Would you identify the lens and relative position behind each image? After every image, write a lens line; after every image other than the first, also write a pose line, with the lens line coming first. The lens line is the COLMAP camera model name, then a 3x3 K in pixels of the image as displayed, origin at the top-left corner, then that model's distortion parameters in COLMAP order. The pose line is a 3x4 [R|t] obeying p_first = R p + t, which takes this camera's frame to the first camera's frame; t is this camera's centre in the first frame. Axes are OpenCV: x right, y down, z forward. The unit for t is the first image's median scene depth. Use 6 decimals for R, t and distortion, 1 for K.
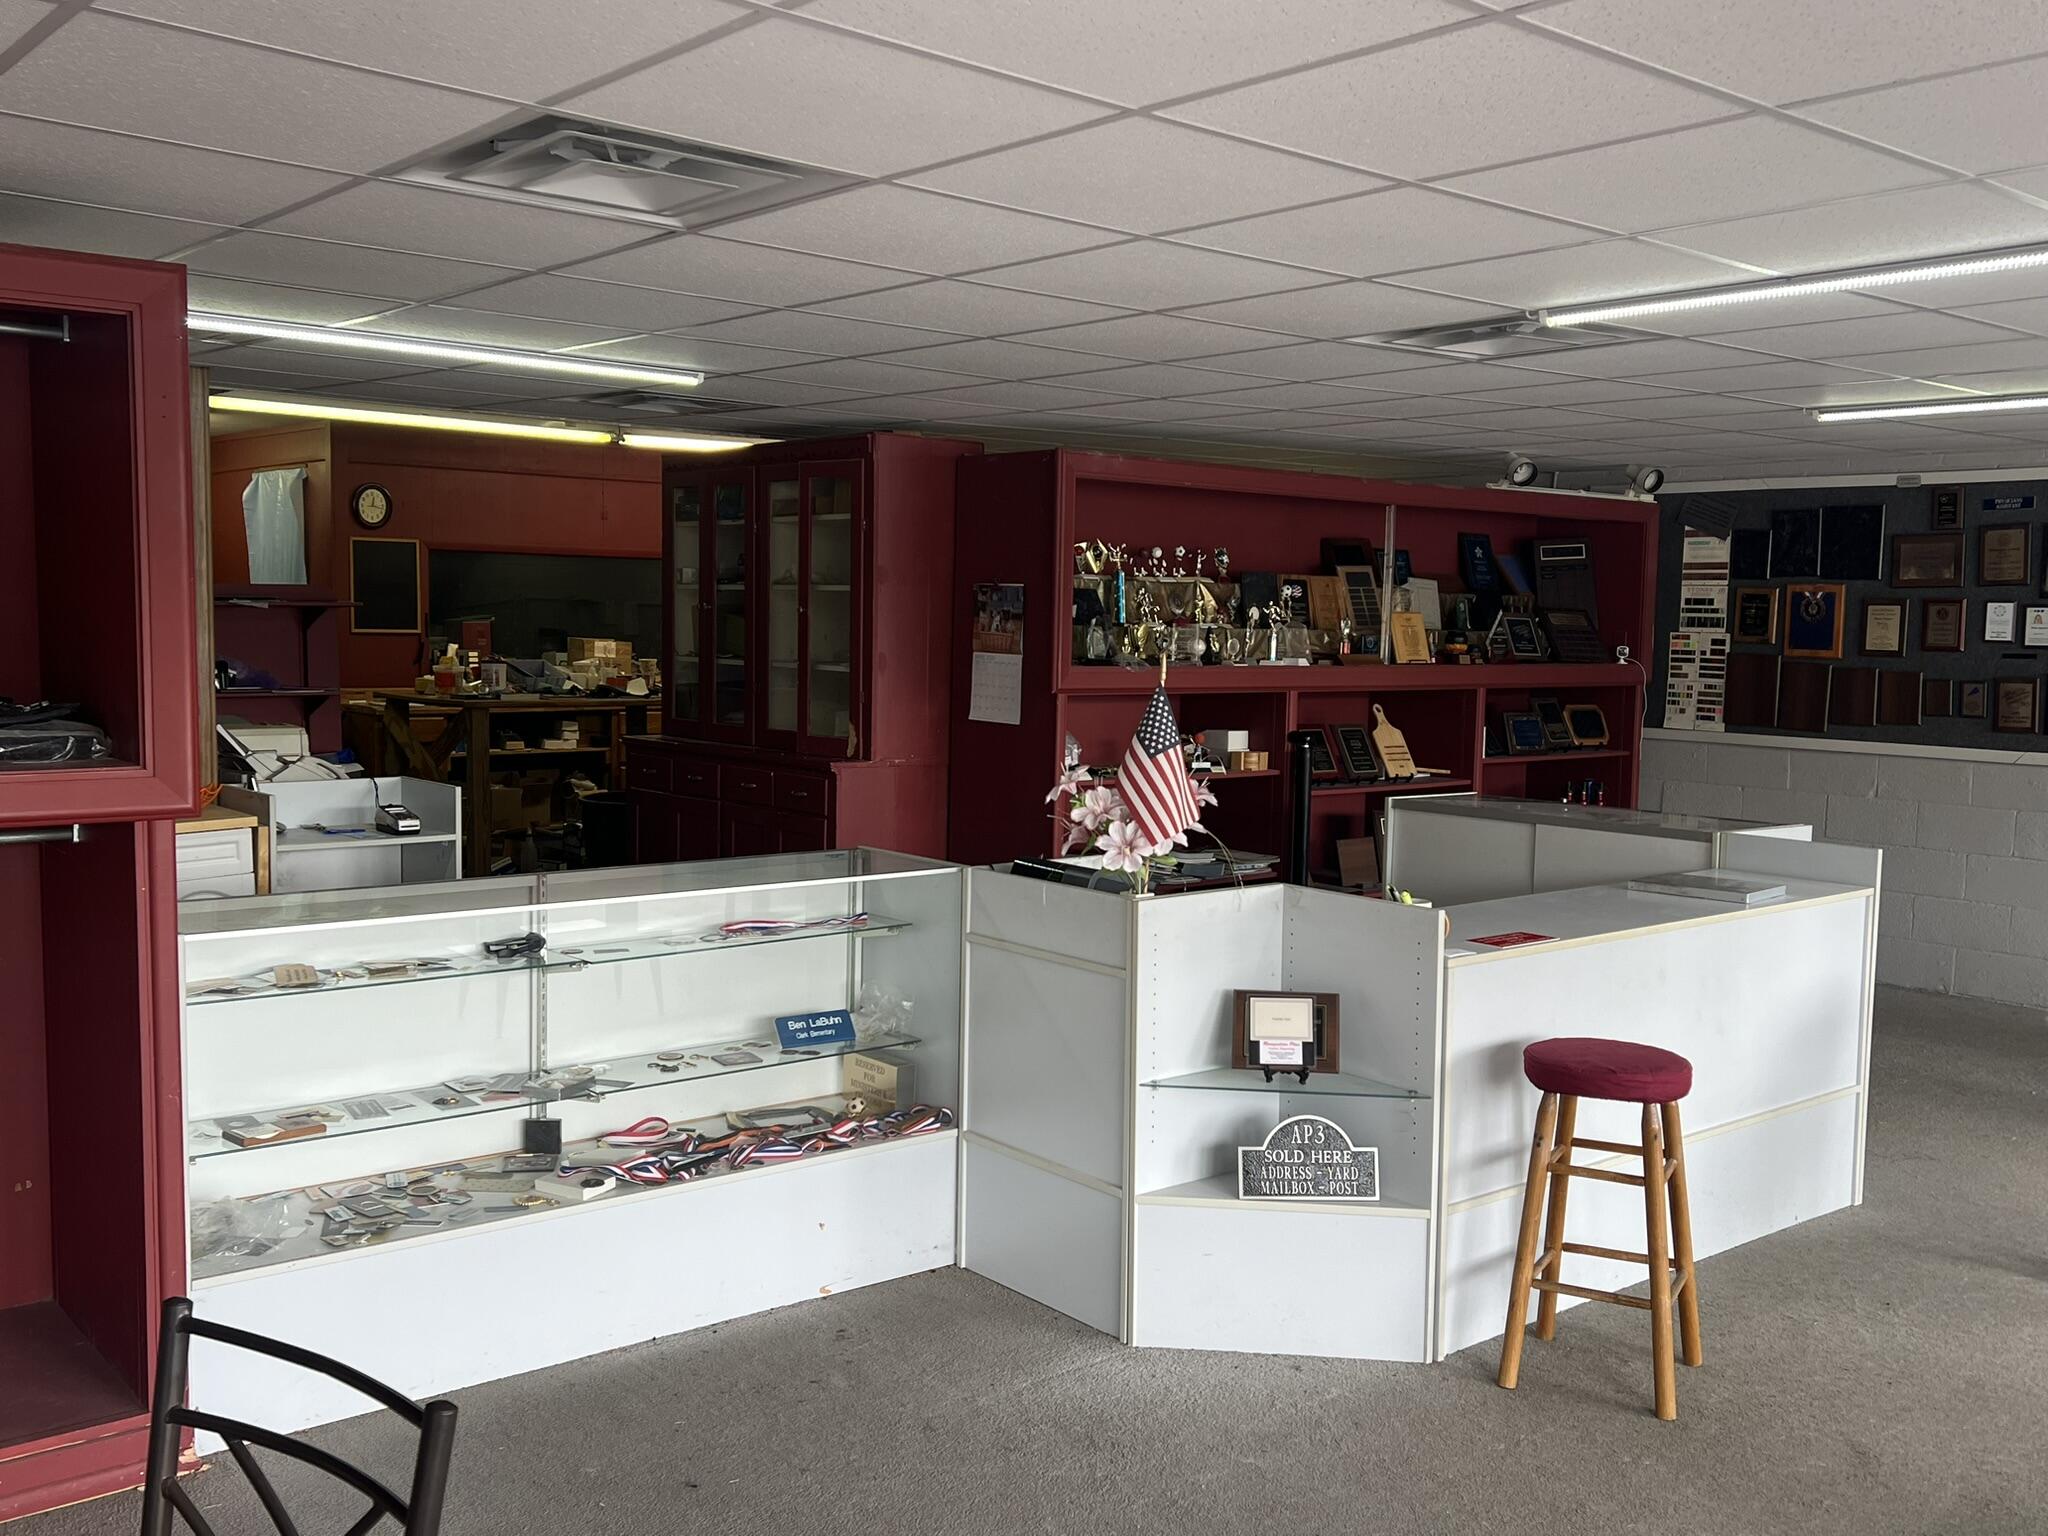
lens RADIAL K [[1935.1, 0, 1028.5], [0, 1935.1, 770.4], [0, 0, 1]] dist [0.048965, 0.000000]
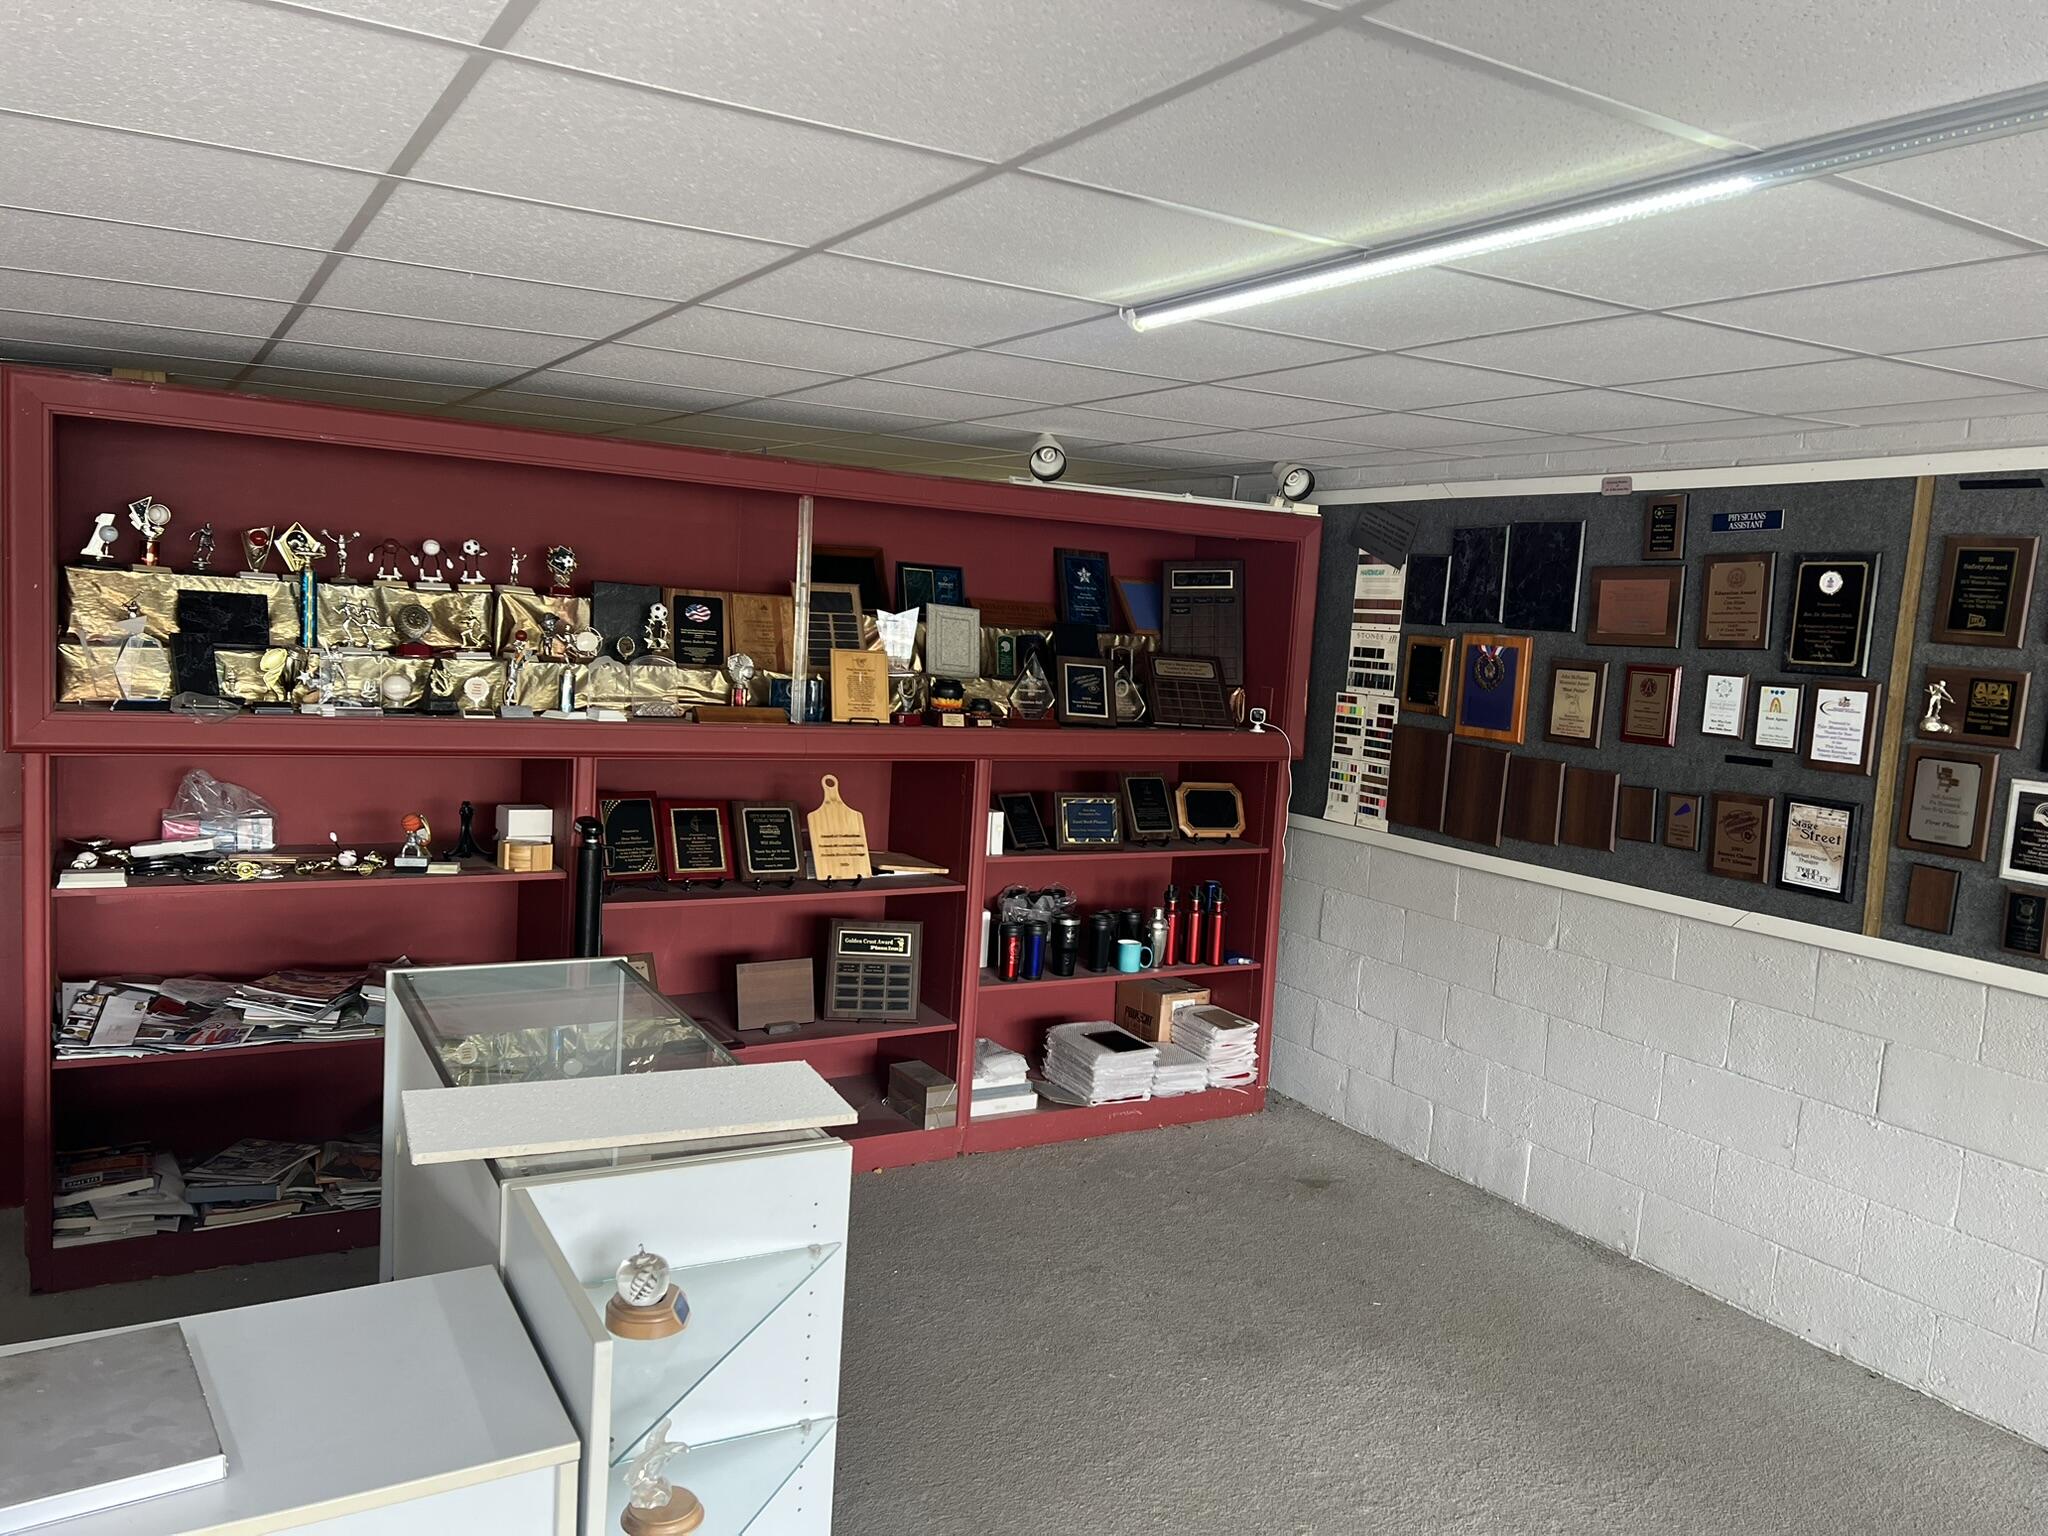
lens RADIAL K [[1516.8, 0, 1018.5], [0, 1516.8, 771.9], [0, 0, 1]] dist [0.057608, -0.019087]
pose [[0.985425, 0.055693, -0.160733, 0.316919], [-0.053765, 0.998420, 0.016323, -0.045086], [0.161388, -0.007443, 0.986863, 0.421658]]
